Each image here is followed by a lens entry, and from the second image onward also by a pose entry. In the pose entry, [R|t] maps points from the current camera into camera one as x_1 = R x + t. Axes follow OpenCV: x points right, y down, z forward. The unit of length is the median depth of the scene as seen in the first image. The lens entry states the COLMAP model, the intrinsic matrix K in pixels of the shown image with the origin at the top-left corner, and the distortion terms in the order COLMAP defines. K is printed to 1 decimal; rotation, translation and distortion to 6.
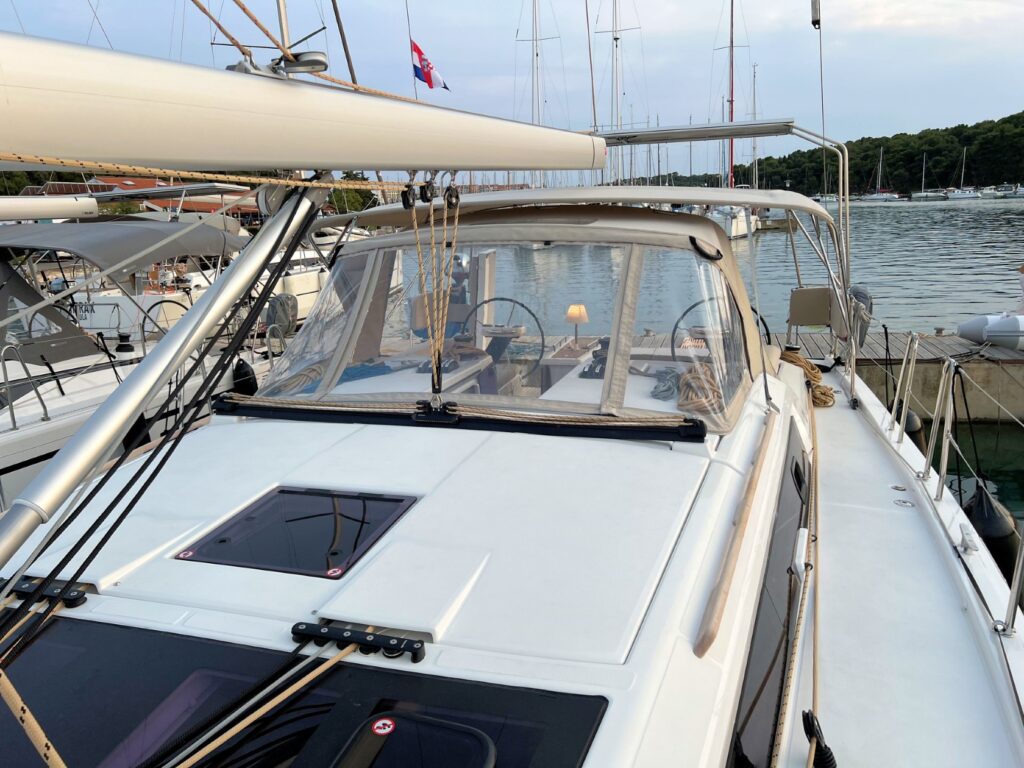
lens RADIAL K [[774.2, 0, 512.0], [0, 774.2, 384.0], [0, 0, 1]] dist [0.093961, -0.115881]
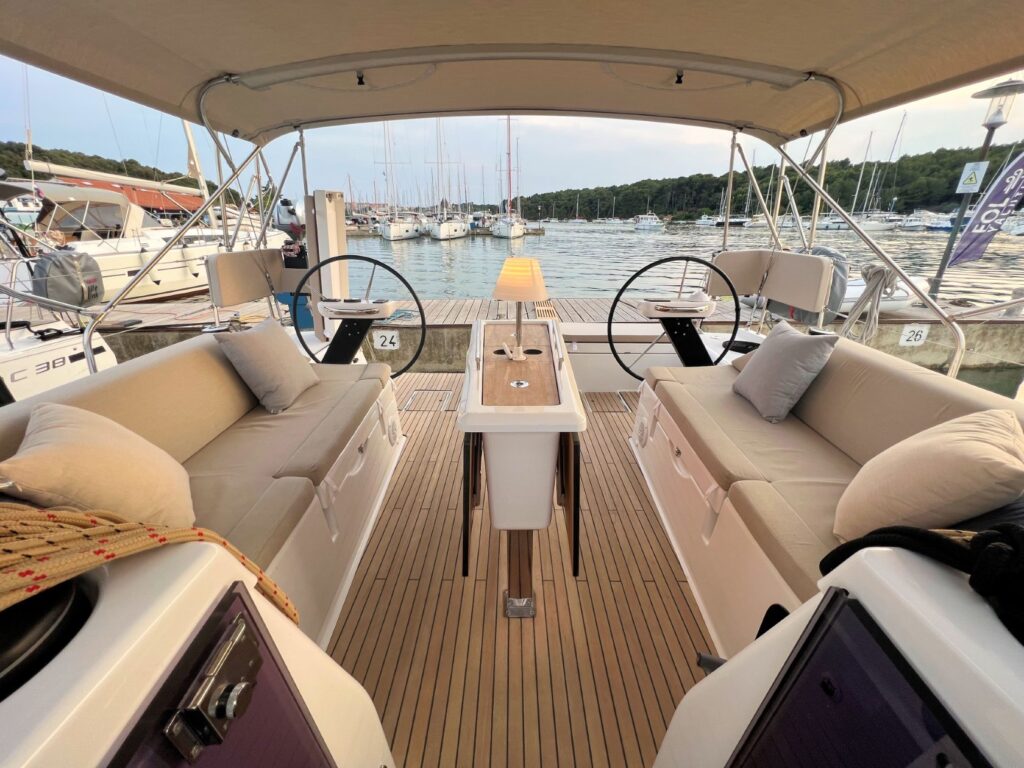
lens RADIAL K [[413.9, 0, 511.0], [0, 413.9, 381.1], [0, 0, 1]] dist [0.003317, 0.000849]
pose [[0.957817, -0.059993, 0.281047, 0.003023], [0.018426, 0.988775, 0.148270, -0.016606], [-0.286787, -0.136837, 0.948171, 0.176572]]
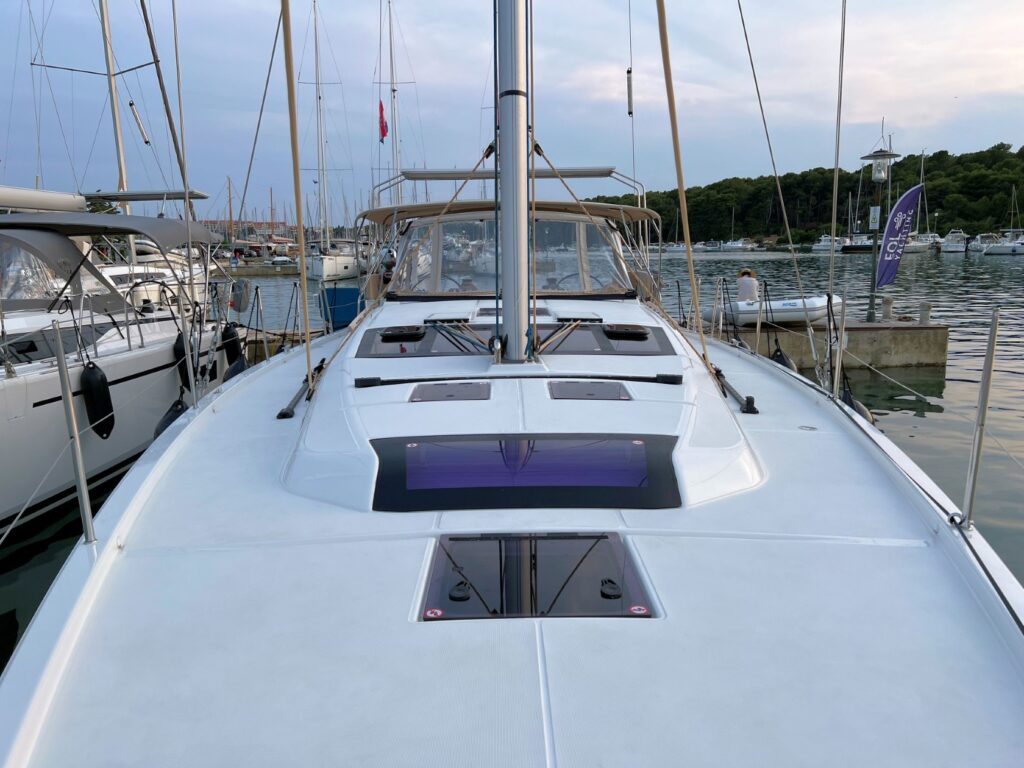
lens RADIAL K [[774.2, 0, 512.0], [0, 774.2, 384.0], [0, 0, 1]] dist [0.093961, -0.115881]
pose [[0.954785, -0.018933, 0.296695, -0.089761], [0.034601, 0.998265, -0.047648, 0.046762], [-0.295278, 0.055760, 0.953783, -0.120208]]
